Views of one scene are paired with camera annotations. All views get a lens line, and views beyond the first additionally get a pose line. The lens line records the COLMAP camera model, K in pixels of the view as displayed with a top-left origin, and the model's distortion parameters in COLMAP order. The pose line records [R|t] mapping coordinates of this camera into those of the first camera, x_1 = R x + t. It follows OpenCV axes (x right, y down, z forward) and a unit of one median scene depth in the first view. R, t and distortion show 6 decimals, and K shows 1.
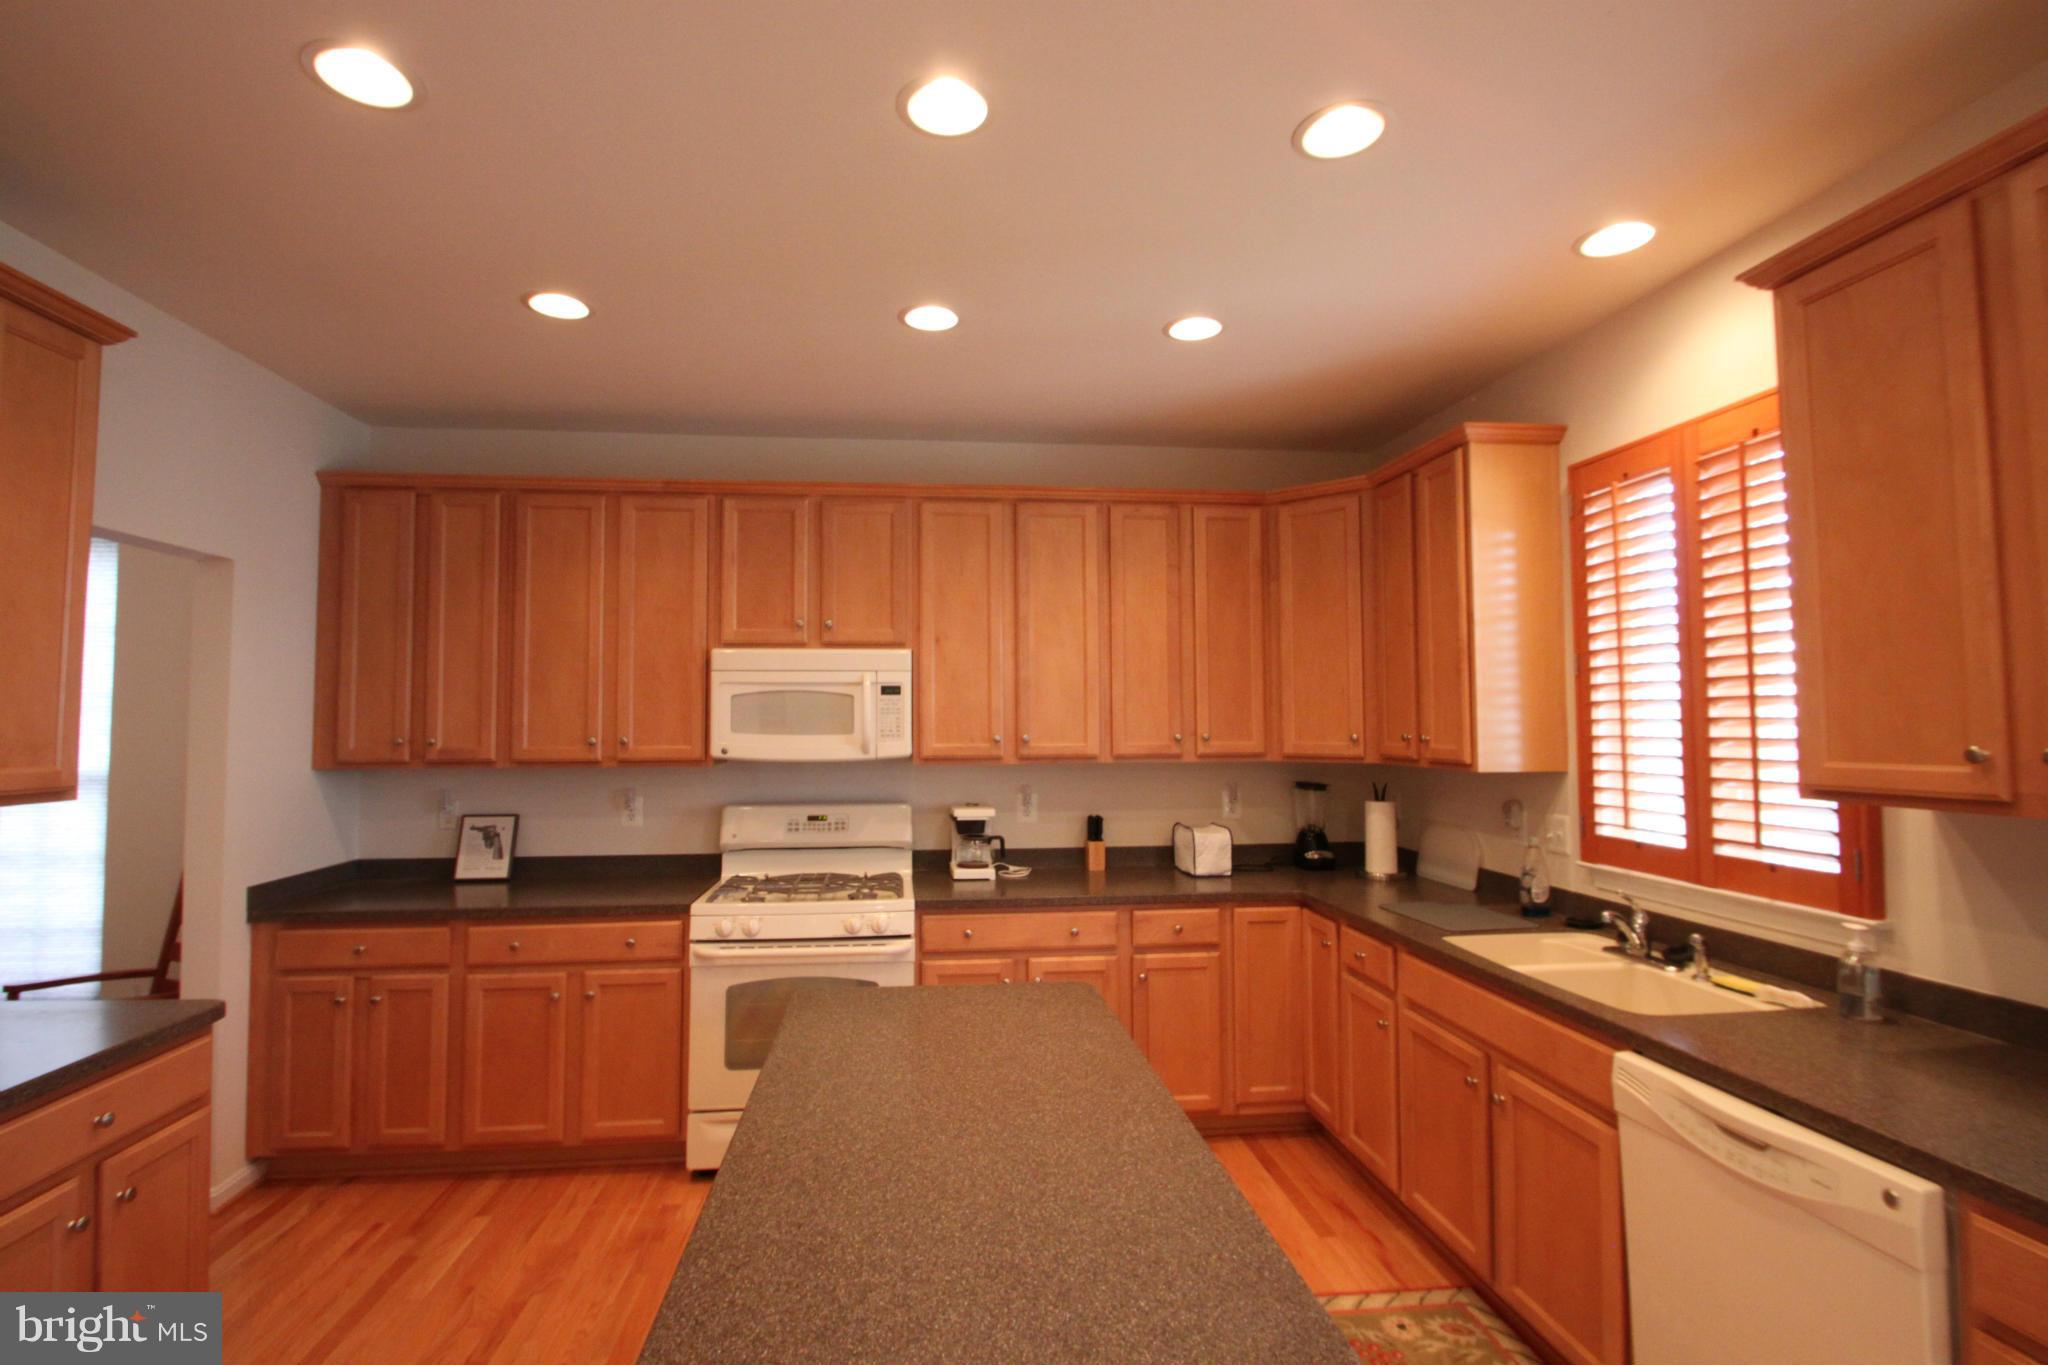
lens RADIAL K [[954.1, 0, 1020.5], [0, 954.1, 684.7], [0, 0, 1]] dist [-0.017622, -0.001611]
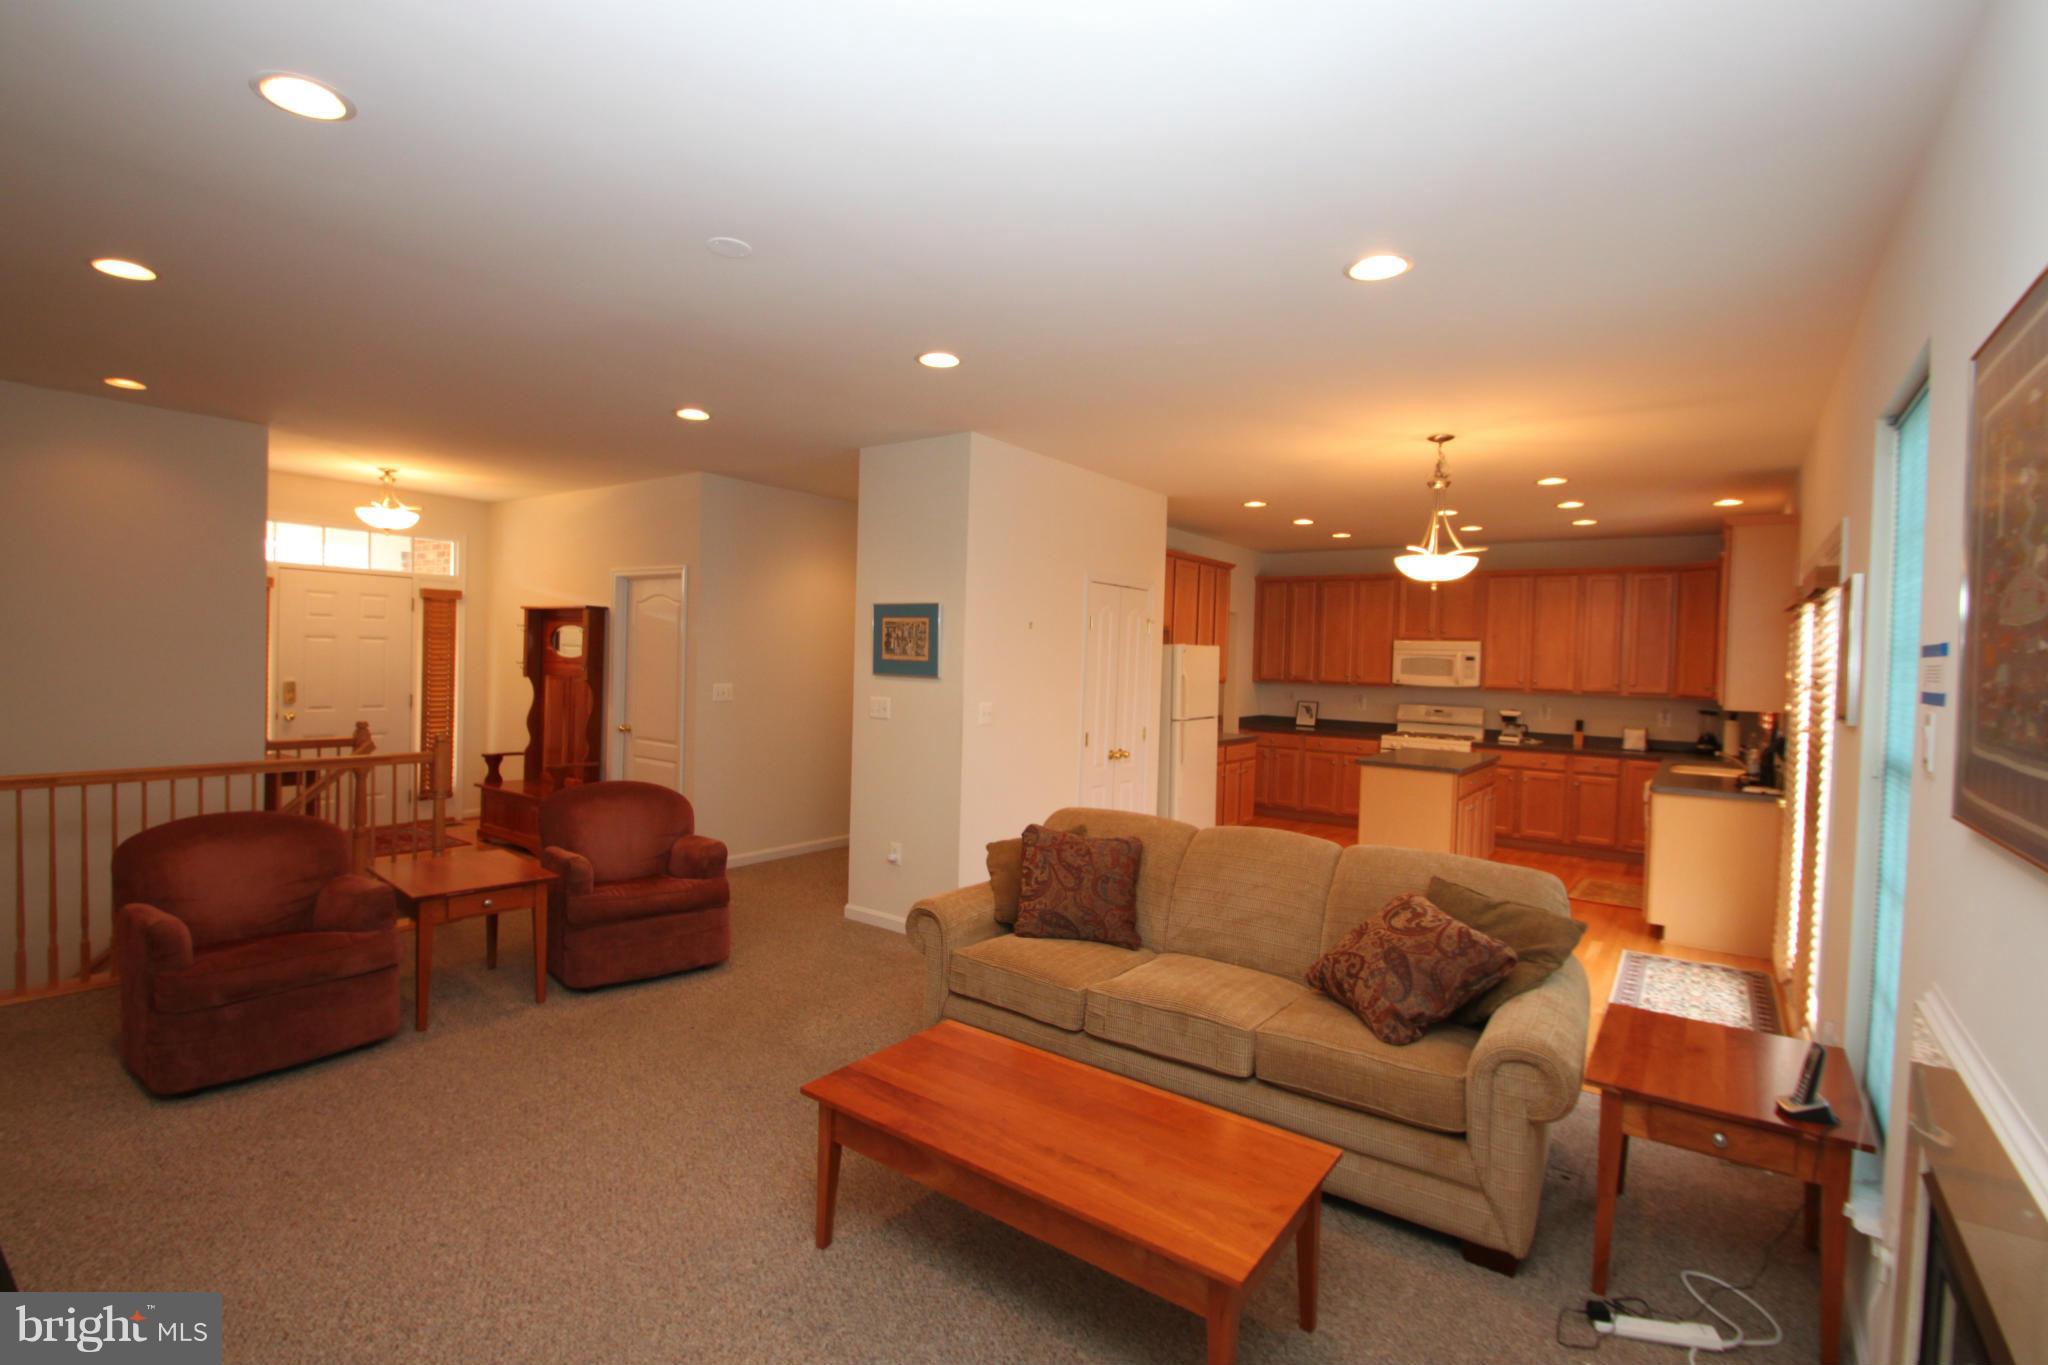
lens RADIAL K [[954.1, 0, 990.5], [0, 954.1, 678.0], [0, 0, 1]] dist [-0.017622, -0.001611]
pose [[0.726885, 0.040093, -0.685588, 0.612066], [-0.001904, 0.998408, 0.056368, -0.076179], [0.686756, -0.039668, 0.725805, -1.527658]]
